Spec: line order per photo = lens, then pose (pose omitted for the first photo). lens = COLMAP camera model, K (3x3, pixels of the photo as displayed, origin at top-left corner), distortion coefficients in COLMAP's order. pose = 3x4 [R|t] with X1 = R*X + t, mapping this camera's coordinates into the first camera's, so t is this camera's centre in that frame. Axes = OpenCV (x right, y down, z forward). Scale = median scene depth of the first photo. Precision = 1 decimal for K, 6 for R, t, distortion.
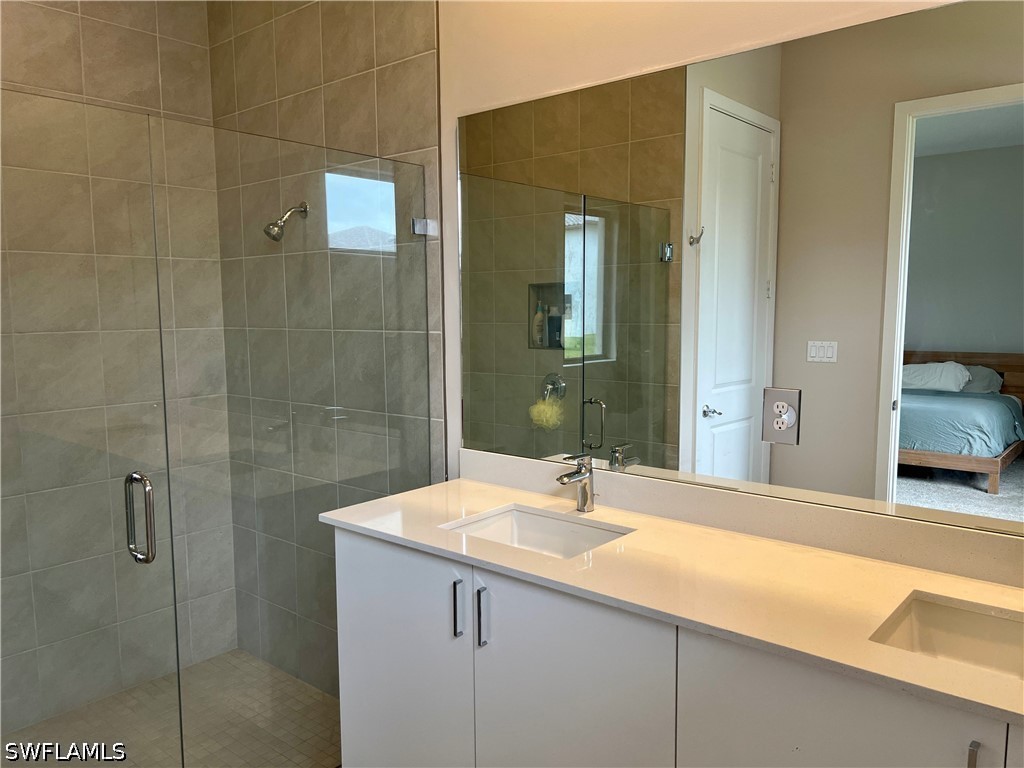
lens RADIAL K [[760.0, 0, 507.6], [0, 760.0, 380.8], [0, 0, 1]] dist [0.065598, -0.078571]
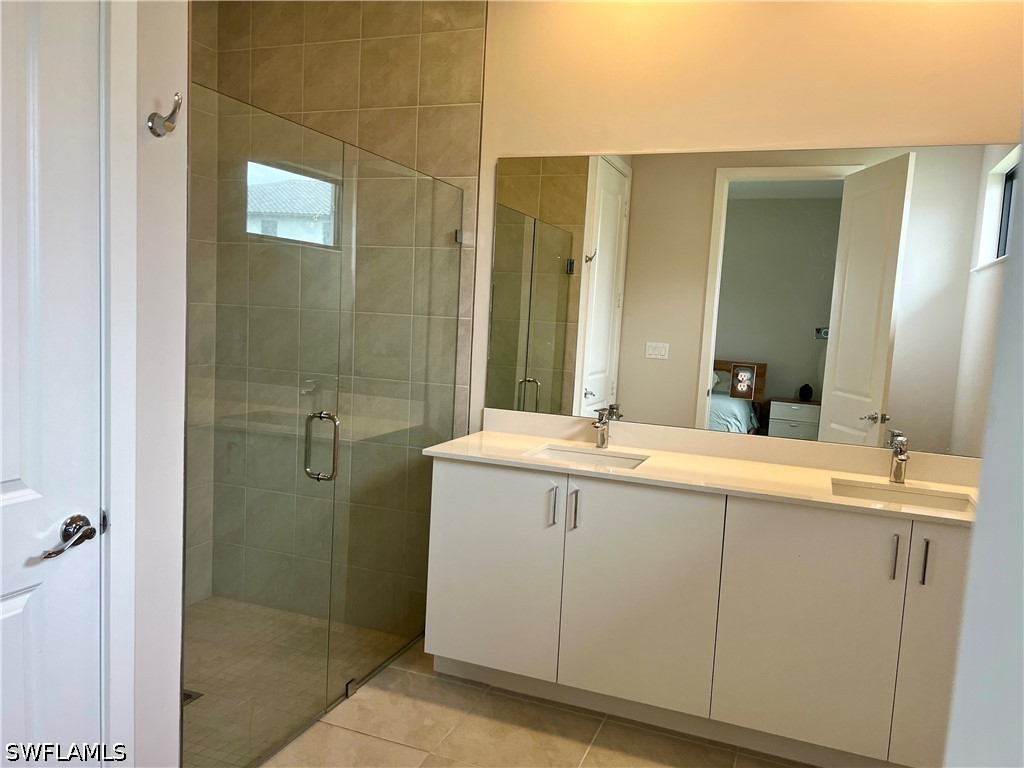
lens RADIAL K [[760.0, 0, 510.1], [0, 760.0, 384.3], [0, 0, 1]] dist [0.065598, -0.078571]
pose [[0.944206, 0.027168, 0.328232, -0.415099], [-0.028625, 0.999590, -0.000393, 0.043695], [-0.328109, -0.009024, 0.944597, -0.232822]]
